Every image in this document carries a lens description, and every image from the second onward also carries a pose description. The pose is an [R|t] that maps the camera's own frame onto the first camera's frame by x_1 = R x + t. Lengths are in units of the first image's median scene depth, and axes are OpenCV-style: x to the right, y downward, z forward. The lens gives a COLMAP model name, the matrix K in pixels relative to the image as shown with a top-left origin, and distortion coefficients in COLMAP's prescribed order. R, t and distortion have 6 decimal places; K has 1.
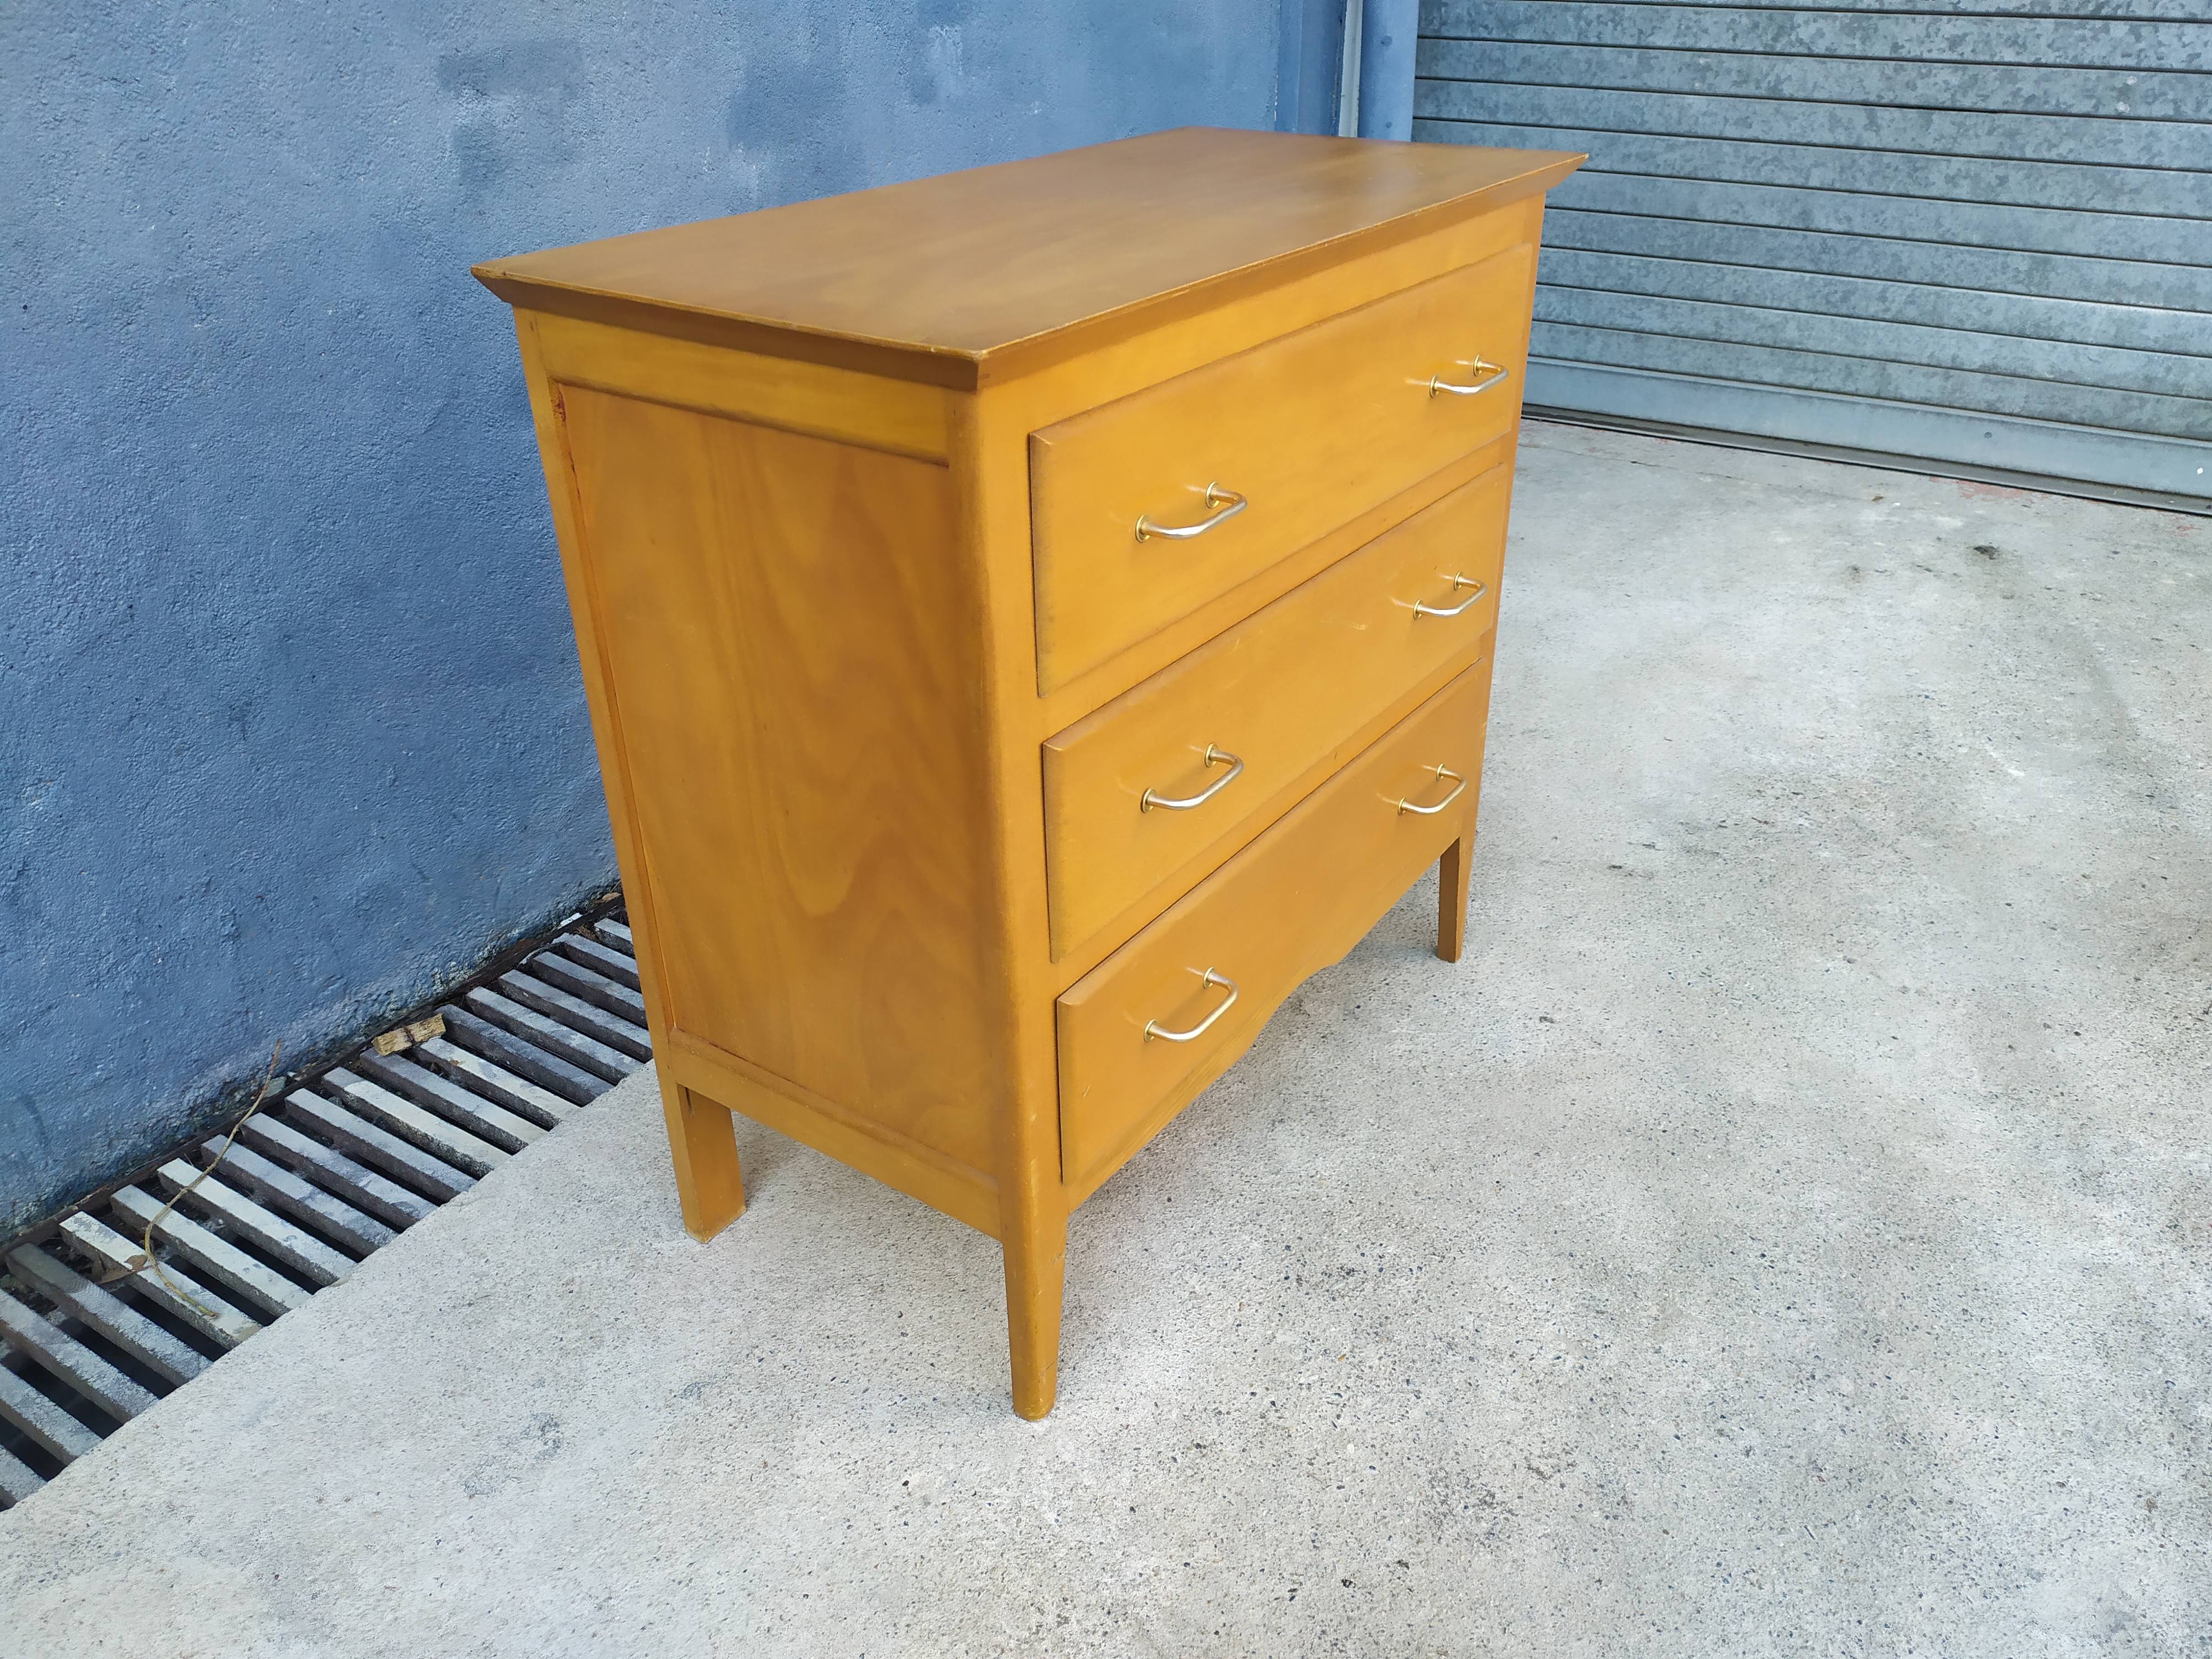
lens RADIAL K [[1687.6, 0, 1140.5], [0, 1687.6, 832.4], [0, 0, 1]] dist [0.032337, -0.034631]
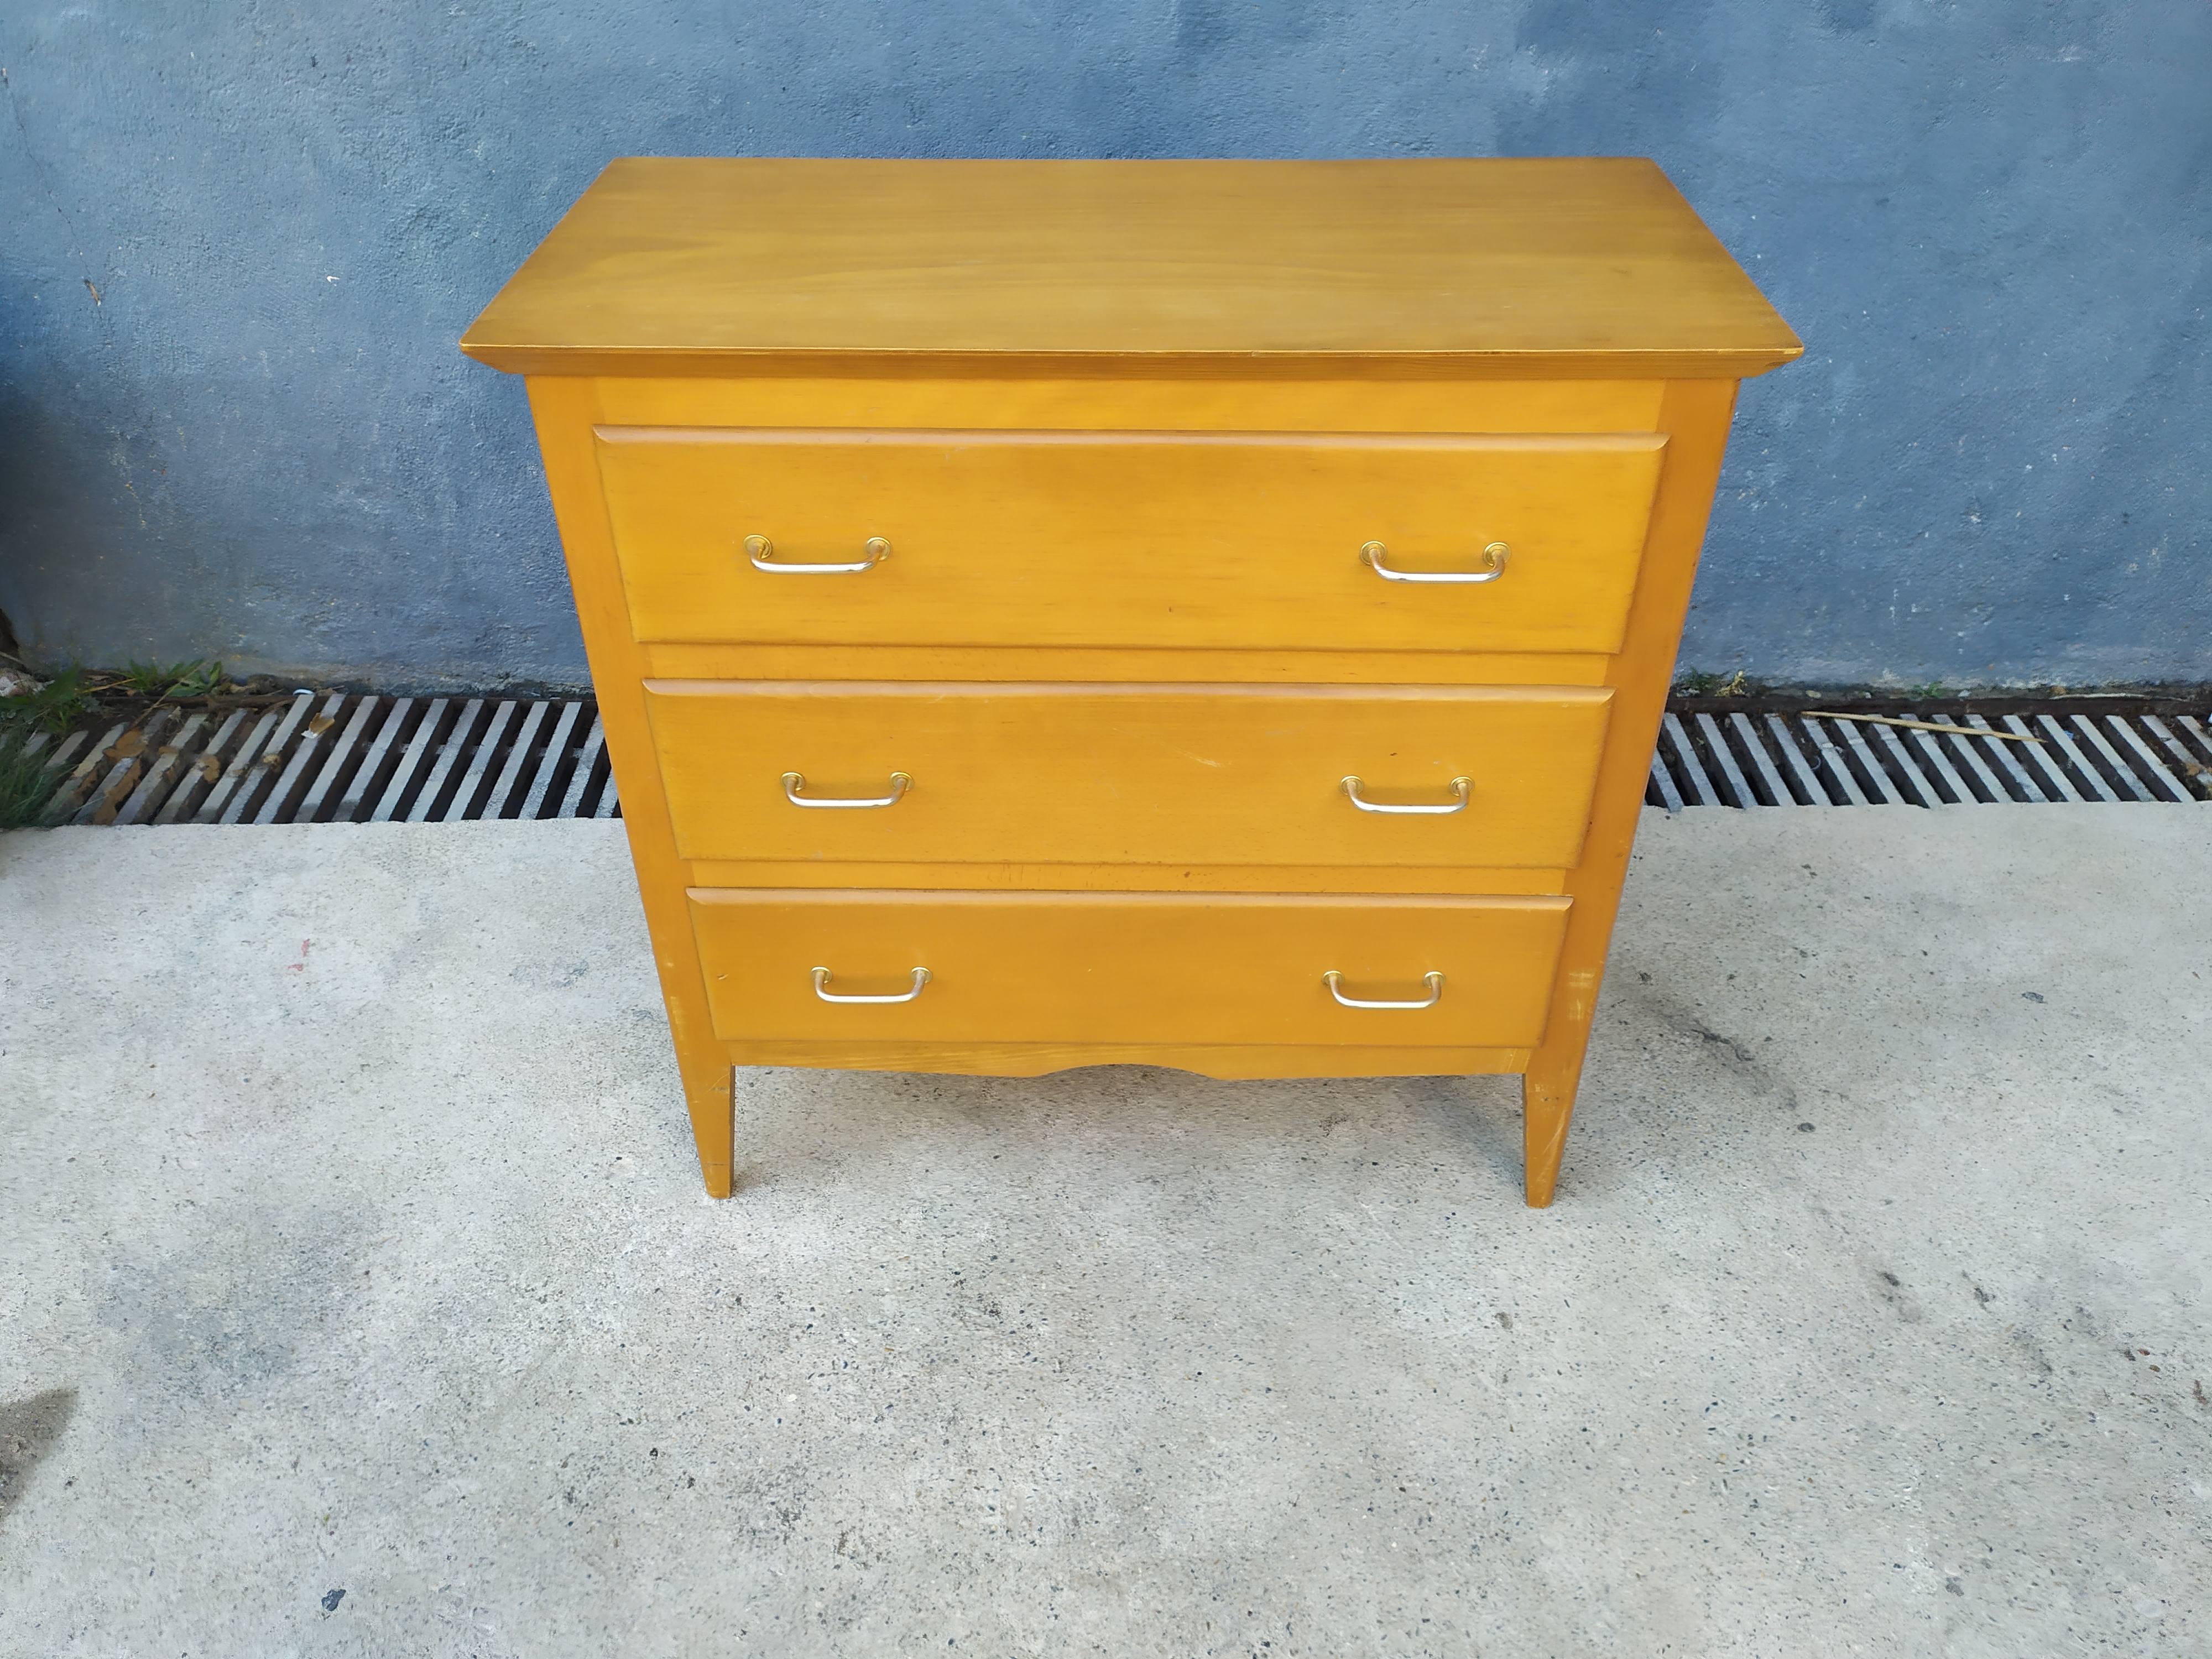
lens RADIAL K [[1666.1, 0, 1073.5], [0, 1666.1, 848.0], [0, 0, 1]] dist [0.040492, -0.050043]
pose [[0.536013, 0.516200, -0.668003, 0.553769], [-0.405050, 0.851503, 0.332982, -0.272711], [0.740692, 0.092092, 0.665504, 0.275070]]
